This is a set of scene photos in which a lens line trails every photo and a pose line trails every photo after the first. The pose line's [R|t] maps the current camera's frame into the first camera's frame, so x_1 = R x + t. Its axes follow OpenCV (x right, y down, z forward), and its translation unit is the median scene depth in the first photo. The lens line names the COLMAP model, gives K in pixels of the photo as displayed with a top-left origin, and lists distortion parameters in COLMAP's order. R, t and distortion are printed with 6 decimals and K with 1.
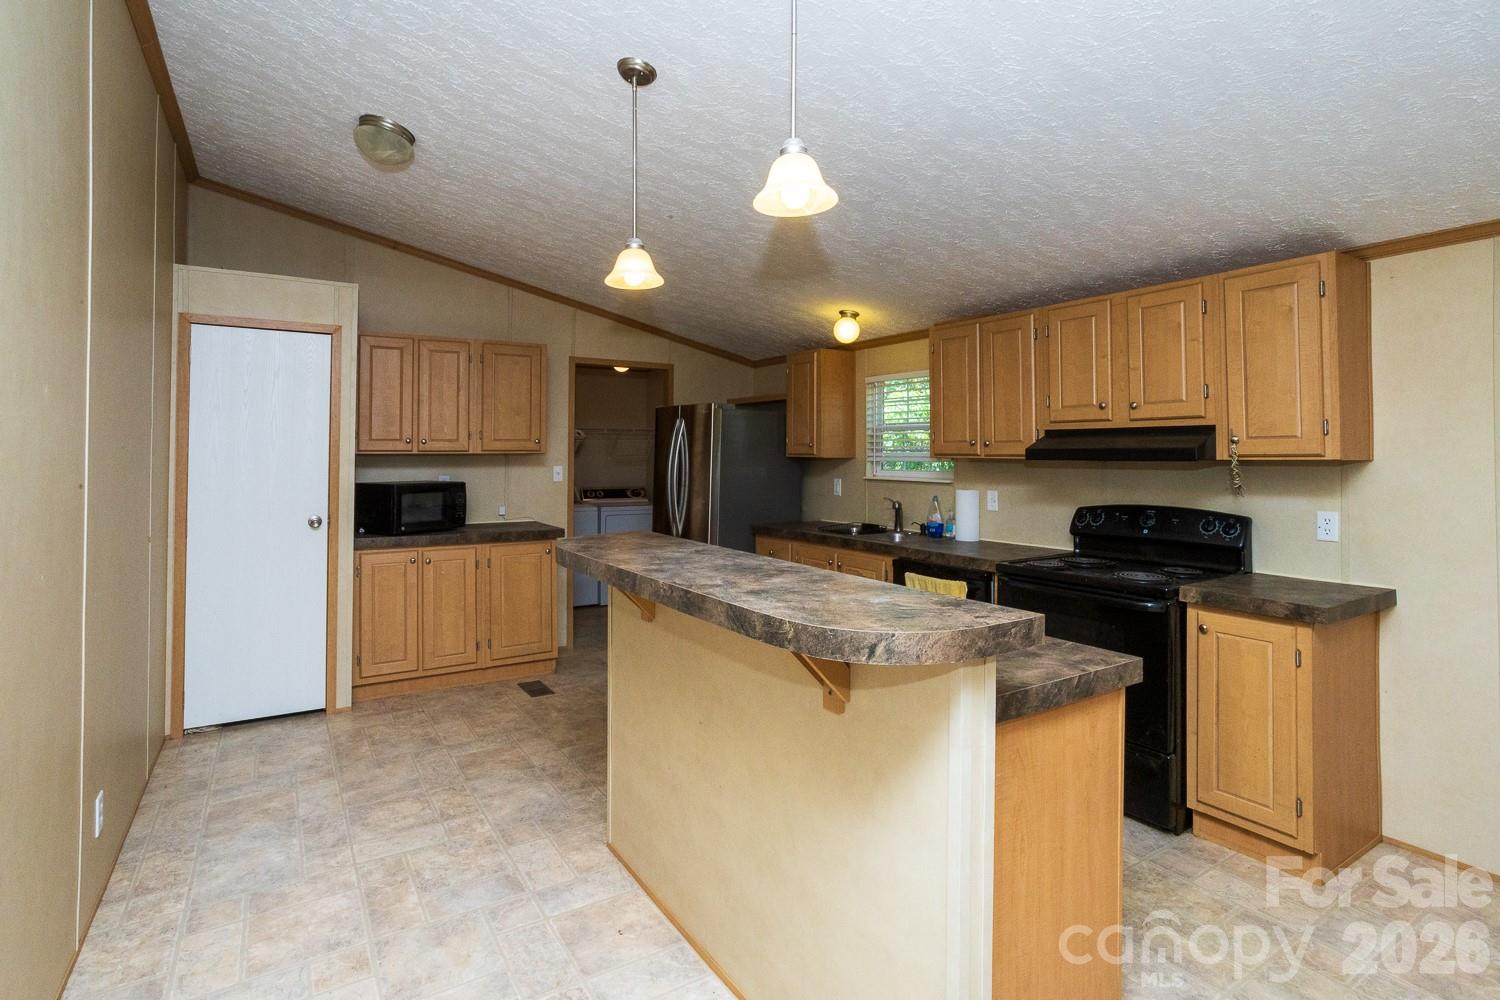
lens RADIAL K [[752.1, 0, 712.0], [0, 752.1, 436.5], [0, 0, 1]] dist [-0.011086, 0.011482]
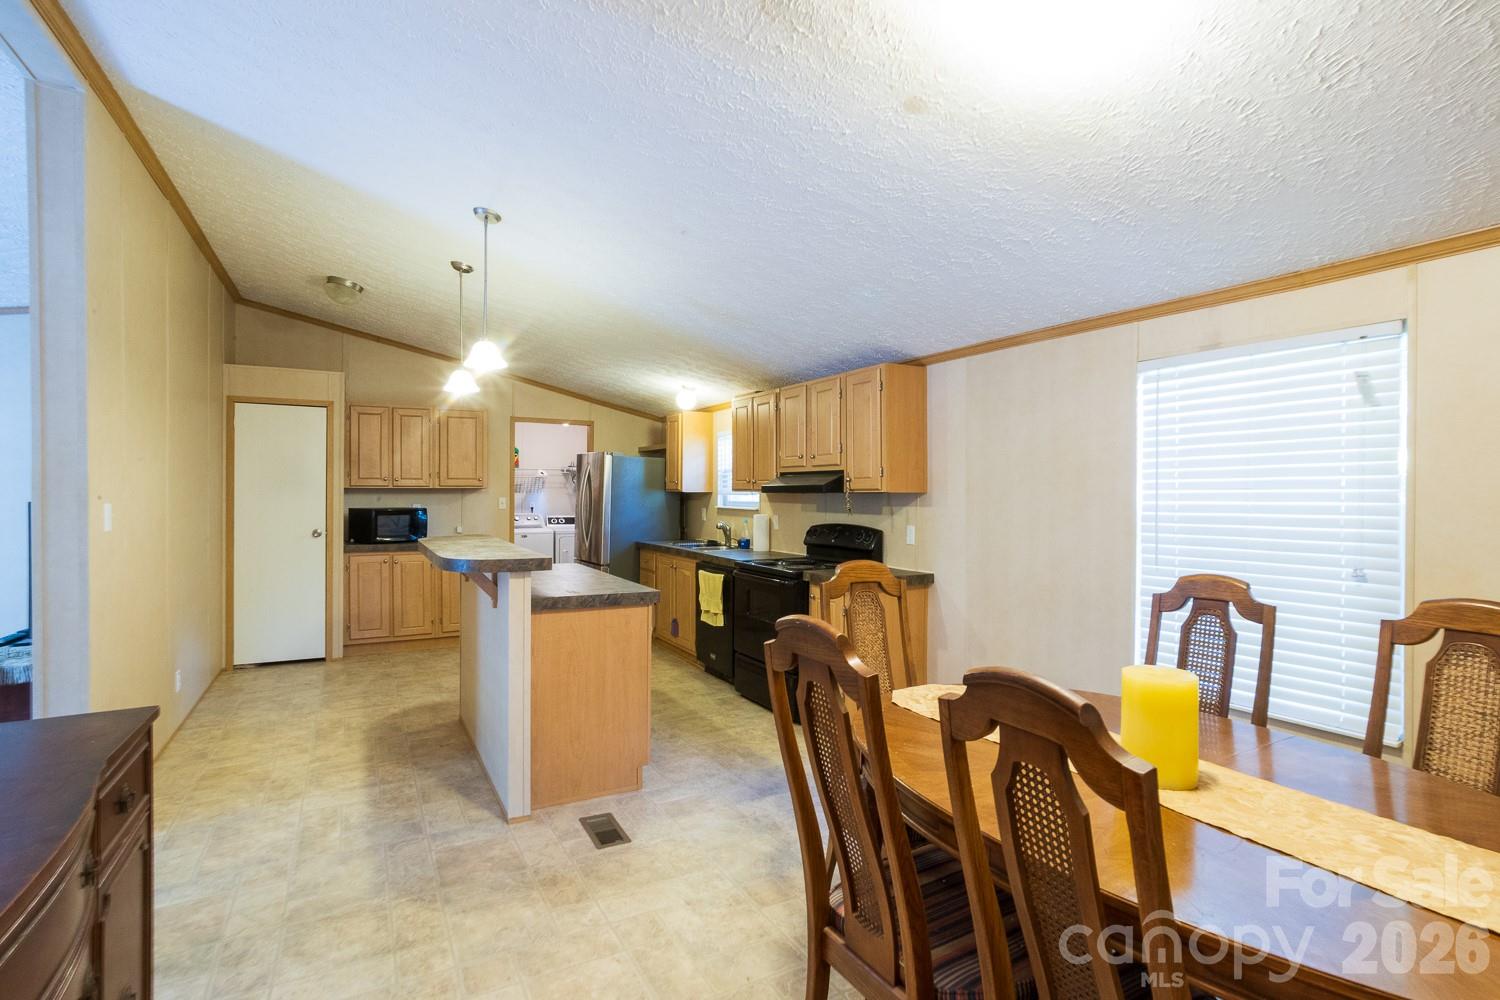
lens RADIAL K [[752.1, 0, 715.7], [0, 752.1, 490.5], [0, 0, 1]] dist [-0.011086, 0.011482]
pose [[0.996616, 0.003667, -0.082114, 0.383814], [-0.001981, 0.999786, 0.020603, -0.003445], [0.082172, -0.020371, 0.996410, -0.423358]]
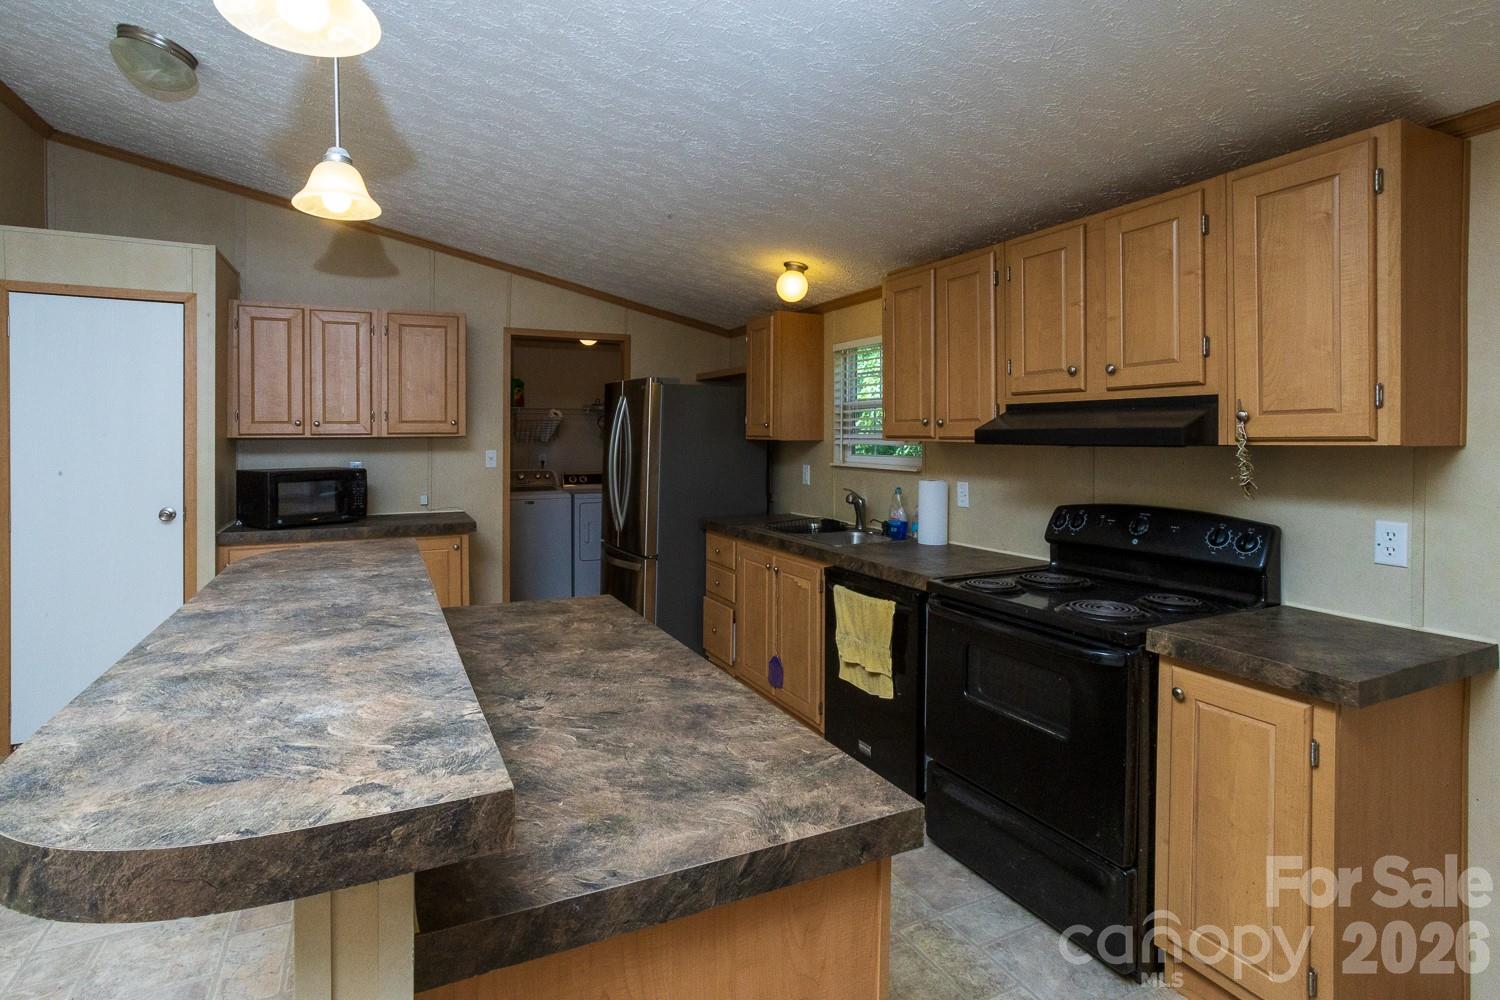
lens RADIAL K [[752.1, 0, 712.6], [0, 752.1, 438.6], [0, 0, 1]] dist [-0.011086, 0.011482]
pose [[0.994055, -0.003451, -0.108826, 0.203368], [0.006618, 0.999565, 0.028755, 0.001515], [0.108679, -0.029304, 0.993645, 0.187527]]
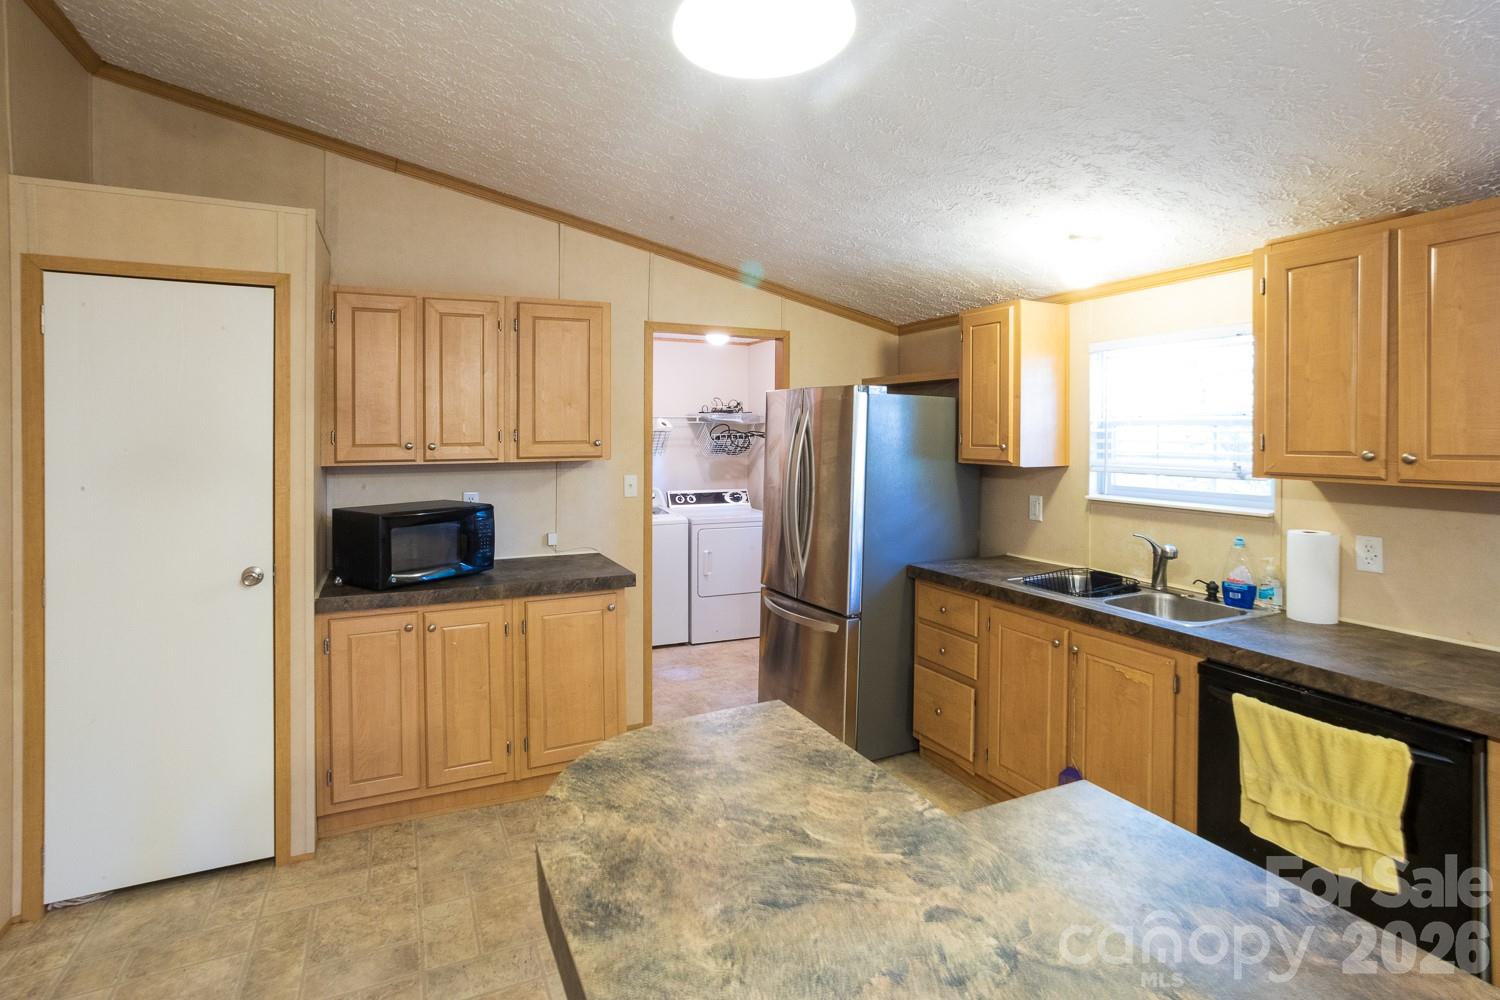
lens RADIAL K [[752.1, 0, 720.3], [0, 752.1, 427.3], [0, 0, 1]] dist [-0.011086, 0.011482]
pose [[0.993306, -0.003955, -0.115441, -0.048387], [0.005833, 0.999856, 0.015938, -0.022905], [0.115361, -0.016505, 0.993186, 0.395266]]
